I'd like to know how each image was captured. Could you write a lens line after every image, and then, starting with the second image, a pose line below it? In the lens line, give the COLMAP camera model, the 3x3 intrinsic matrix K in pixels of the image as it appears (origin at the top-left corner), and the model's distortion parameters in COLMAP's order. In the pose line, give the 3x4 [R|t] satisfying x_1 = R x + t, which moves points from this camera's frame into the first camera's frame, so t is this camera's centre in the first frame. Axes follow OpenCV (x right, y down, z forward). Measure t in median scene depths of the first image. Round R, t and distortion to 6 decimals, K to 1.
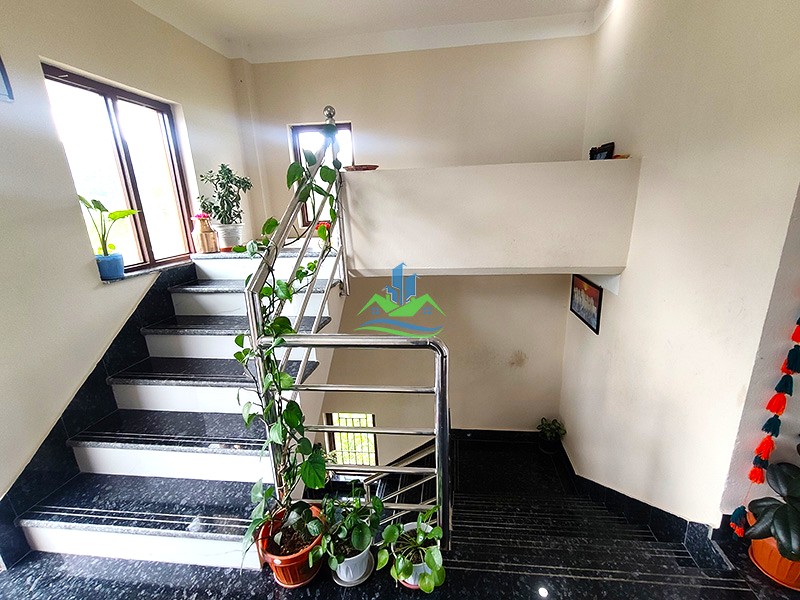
lens RADIAL K [[370.3, 0, 400.9], [0, 370.3, 301.3], [0, 0, 1]] dist [0.006420, 0.000469]
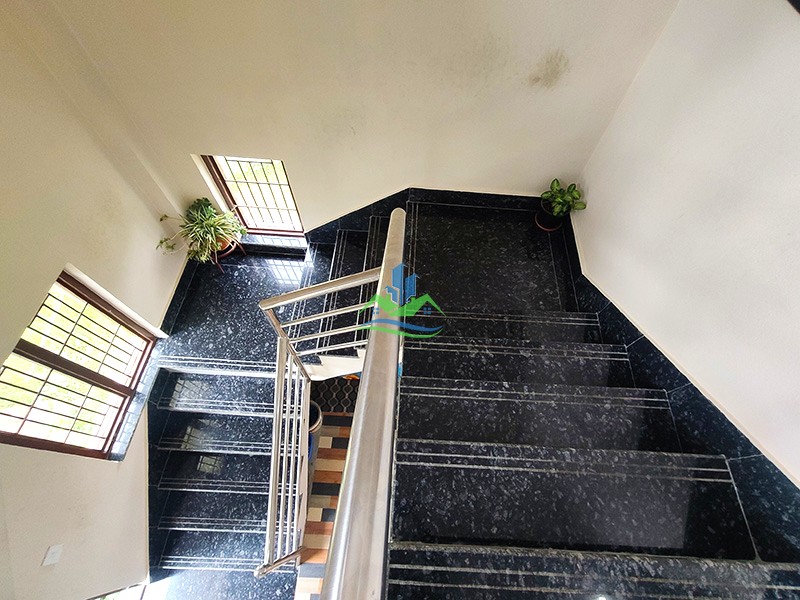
lens RADIAL K [[370.3, 0, 399.9], [0, 370.3, 298.9], [0, 0, 1]] dist [0.006420, 0.000469]
pose [[0.994271, -0.008135, 0.106579, 0.077299], [-0.070748, 0.697352, 0.713229, 0.034351], [-0.080126, -0.716683, 0.692781, 0.694743]]
